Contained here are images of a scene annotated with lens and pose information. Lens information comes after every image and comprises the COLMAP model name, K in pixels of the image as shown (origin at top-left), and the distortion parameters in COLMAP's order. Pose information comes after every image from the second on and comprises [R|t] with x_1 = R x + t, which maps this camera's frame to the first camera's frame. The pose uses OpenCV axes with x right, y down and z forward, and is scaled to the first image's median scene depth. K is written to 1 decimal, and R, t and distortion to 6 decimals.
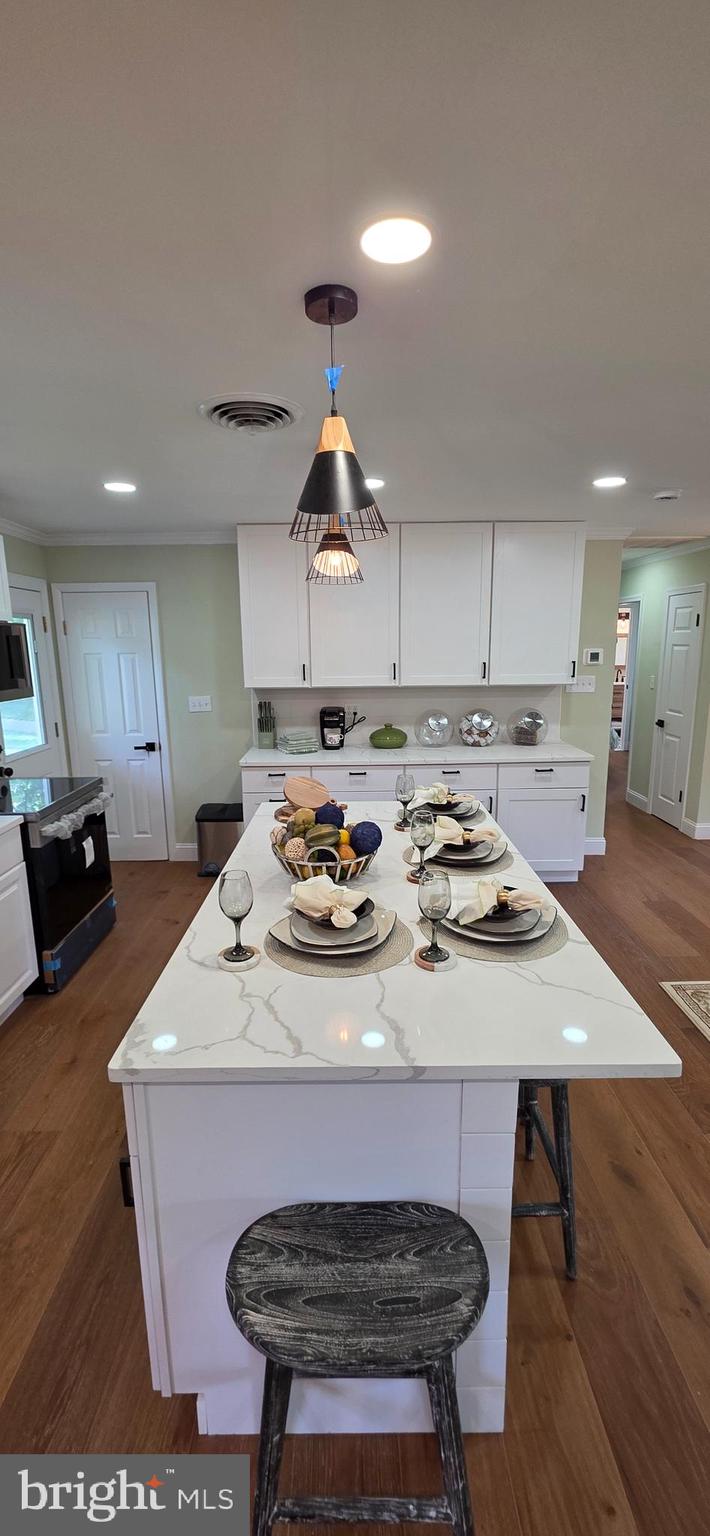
lens RADIAL K [[615.6, 0, 351.4], [0, 615.6, 775.1], [0, 0, 1]] dist [-0.005867, 0.001118]
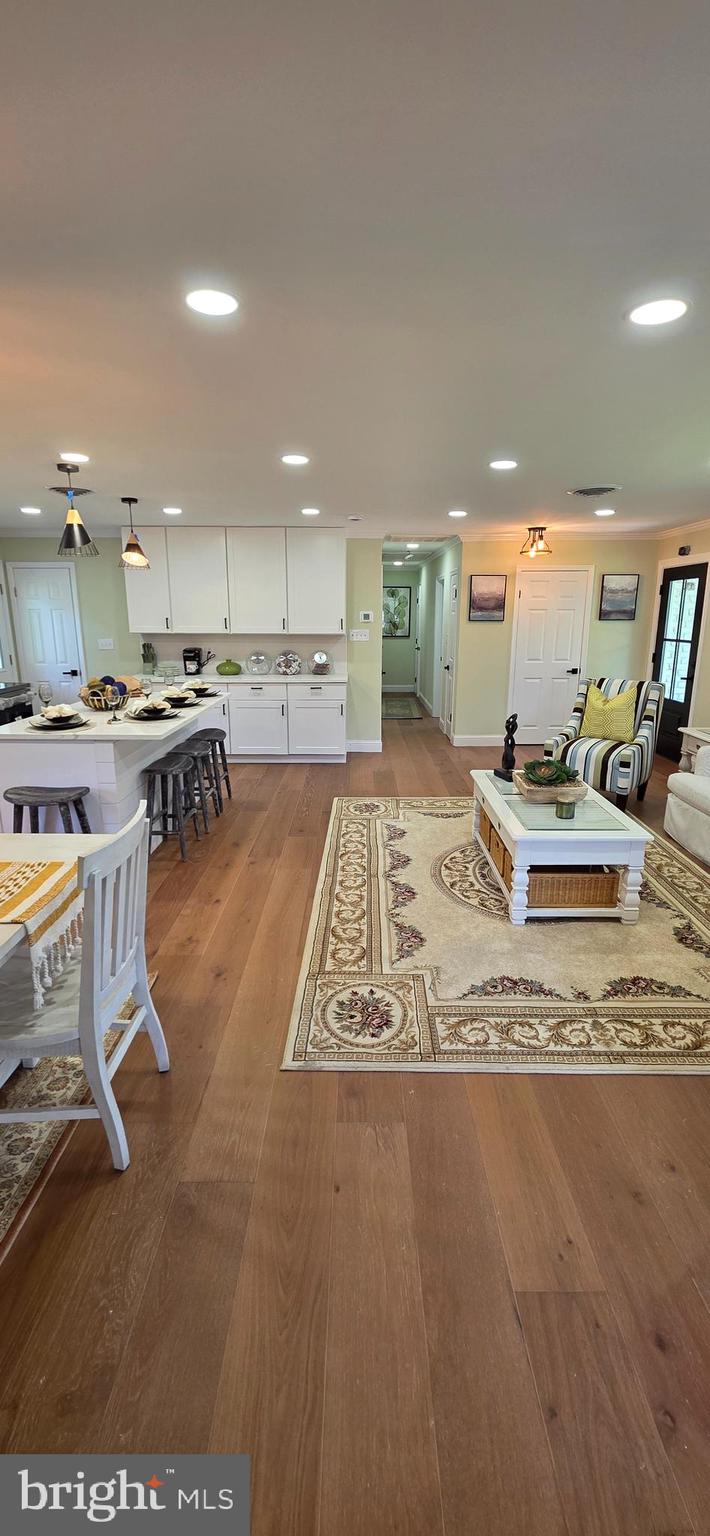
lens RADIAL K [[615.6, 0, 356.2], [0, 615.6, 771.7], [0, 0, 1]] dist [-0.005867, 0.001118]
pose [[0.999826, 0.018404, -0.003065, 0.402139], [-0.018267, 0.999031, 0.040046, 0.133314], [0.003800, -0.039983, 0.999193, -0.547565]]
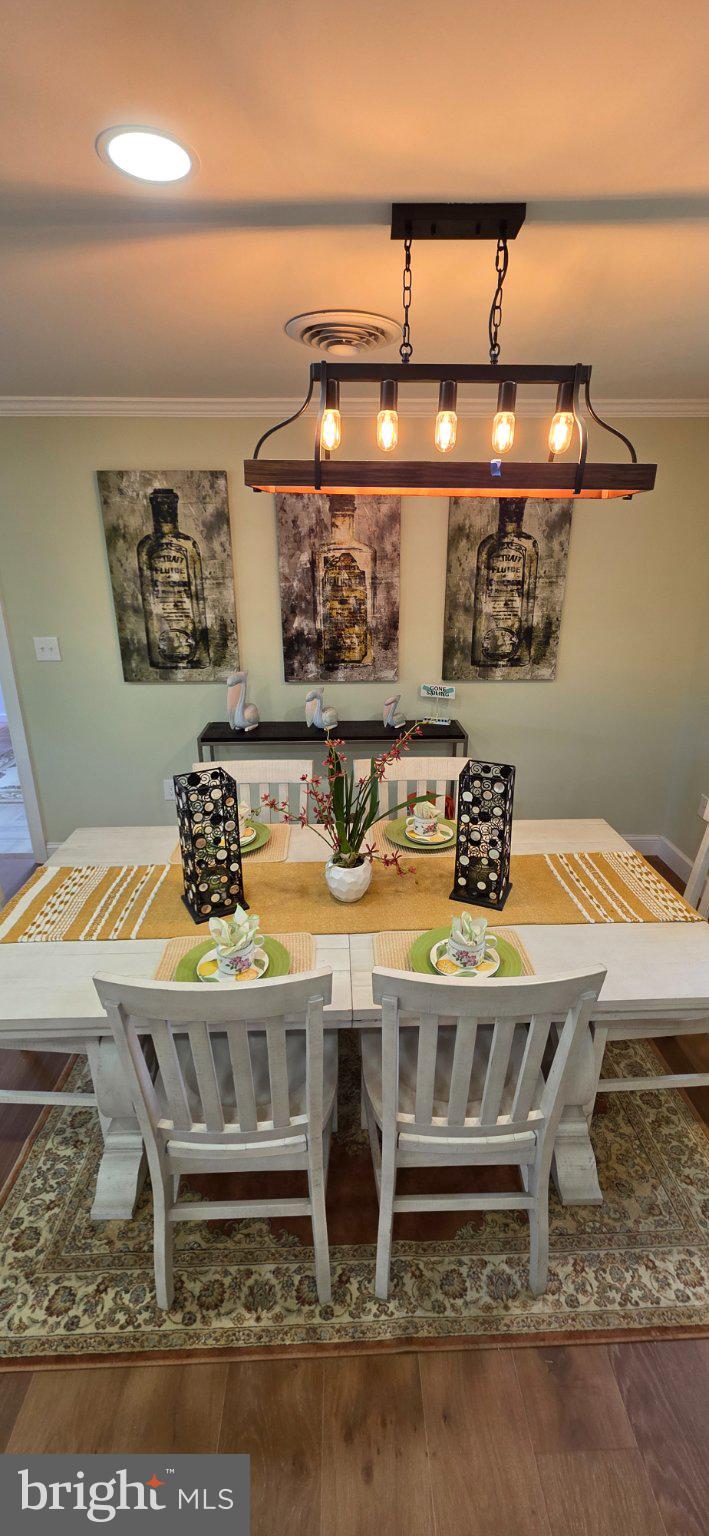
lens RADIAL K [[615.6, 0, 354.8], [0, 615.6, 764.6], [0, 0, 1]] dist [-0.005867, 0.001118]
pose [[-0.999538, 0.022043, -0.020922, -0.044745], [0.007413, 0.844476, 0.535541, -0.078710], [0.029473, 0.535139, -0.844250, 0.199008]]
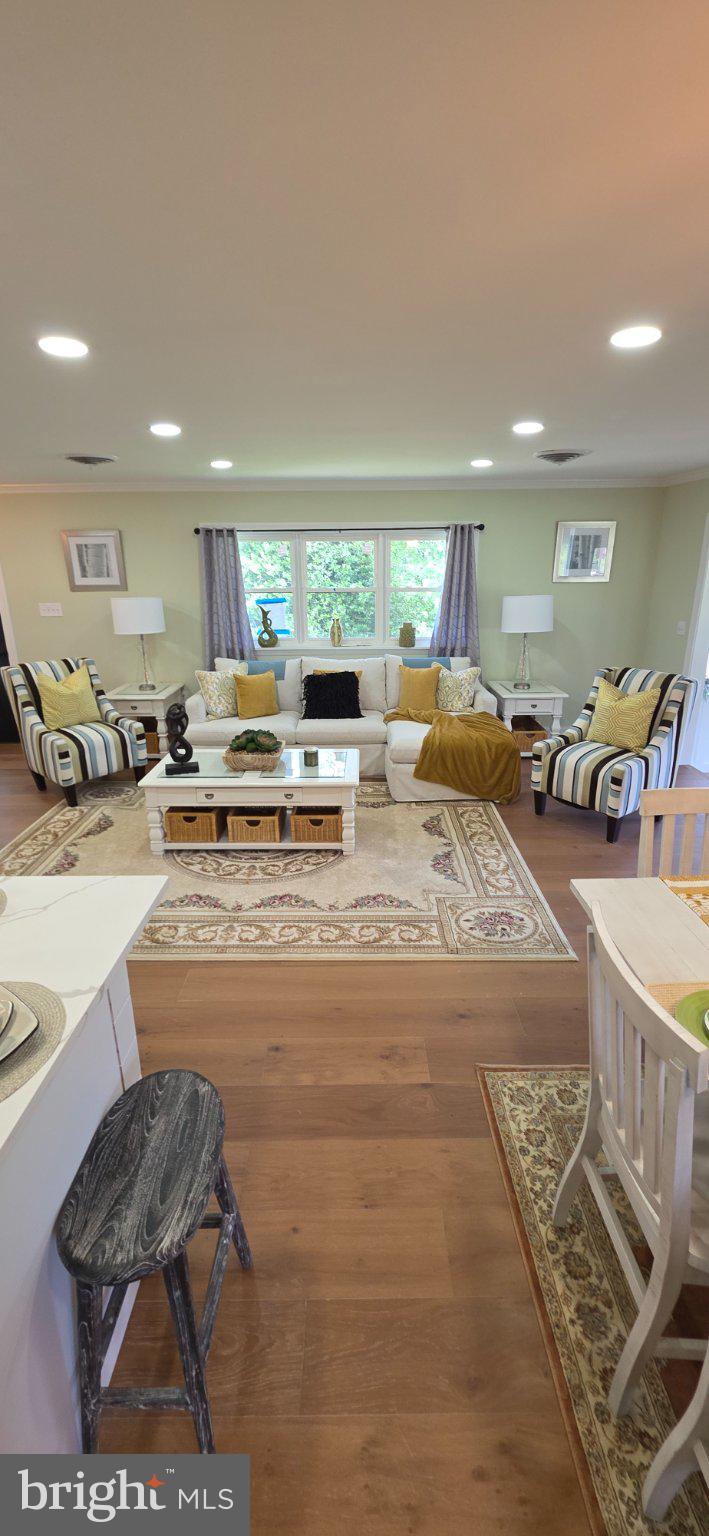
lens RADIAL K [[615.6, 0, 356.1], [0, 615.6, 771.8], [0, 0, 1]] dist [-0.005867, 0.001118]
pose [[0.002884, -0.308173, 0.951326, -0.226088], [0.221390, 0.927920, 0.299919, -0.037890], [-0.975181, 0.209749, 0.070903, 0.097741]]
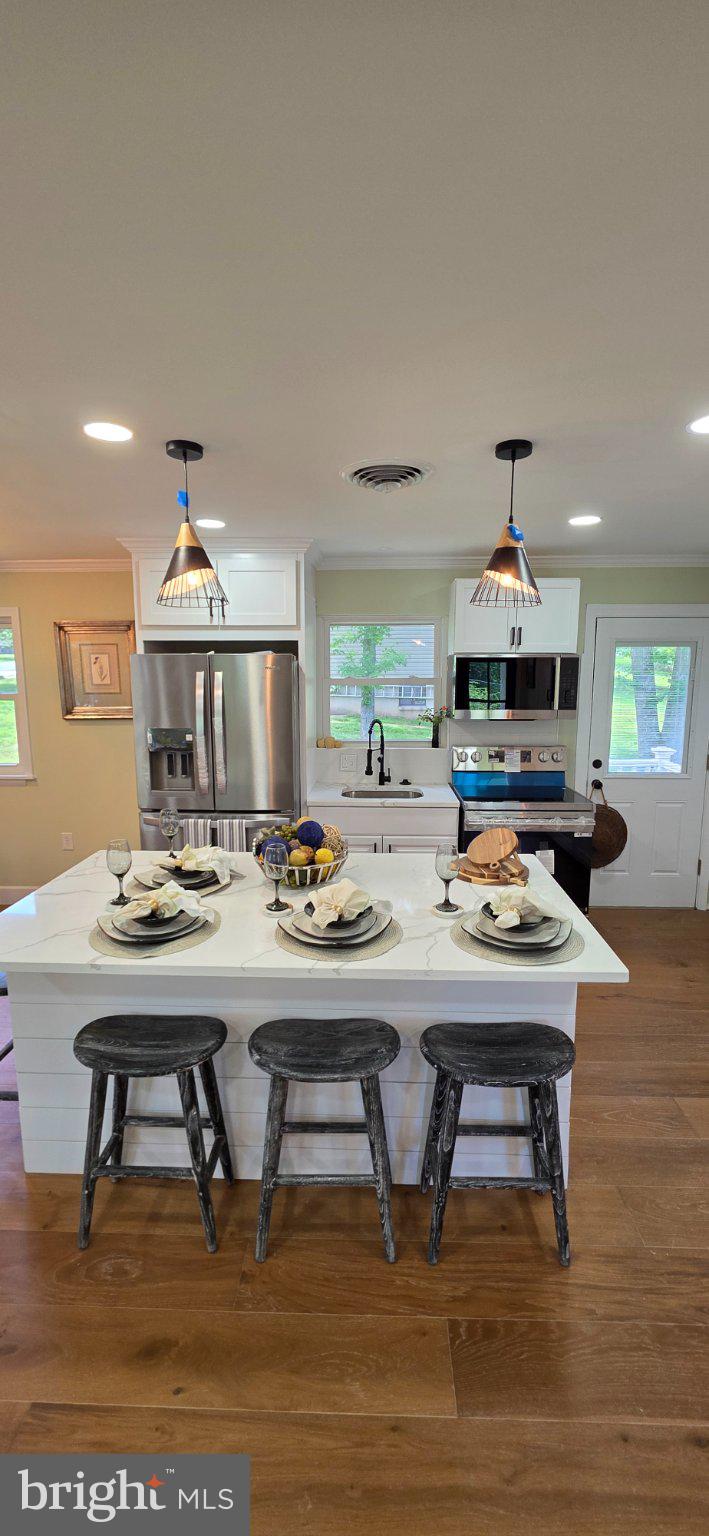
lens RADIAL K [[615.6, 0, 355.8], [0, 615.6, 765.4], [0, 0, 1]] dist [-0.005867, 0.001118]
pose [[-0.039388, 0.166801, -0.985204, 0.496739], [-0.209570, 0.962661, 0.171362, -0.122471], [0.977000, 0.213219, -0.002961, 0.507128]]
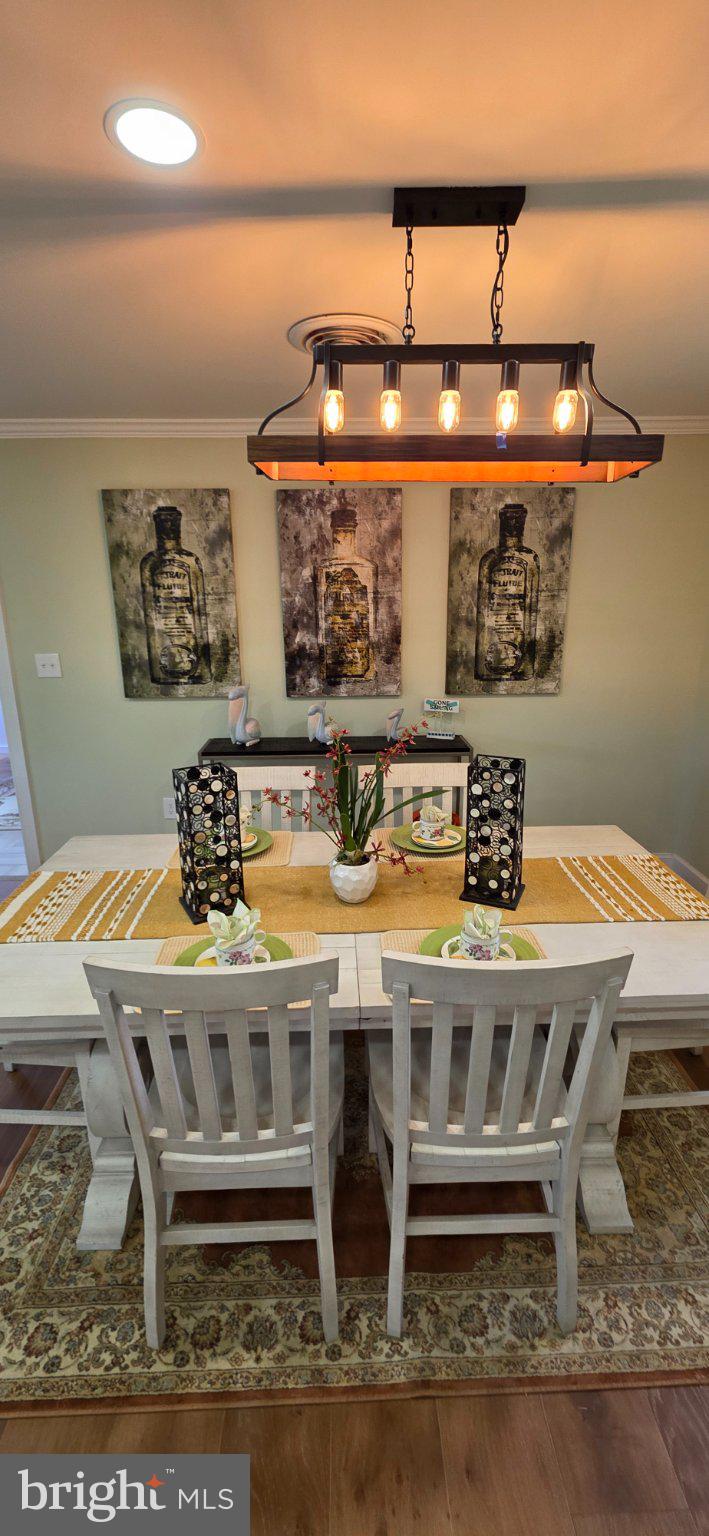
lens RADIAL K [[615.6, 0, 351.1], [0, 615.6, 766.6], [0, 0, 1]] dist [-0.005867, 0.001118]
pose [[-0.999501, 0.027534, -0.015450, -0.041384], [0.016845, 0.878935, 0.476645, -0.041773], [0.026703, 0.476147, -0.878960, 0.204794]]
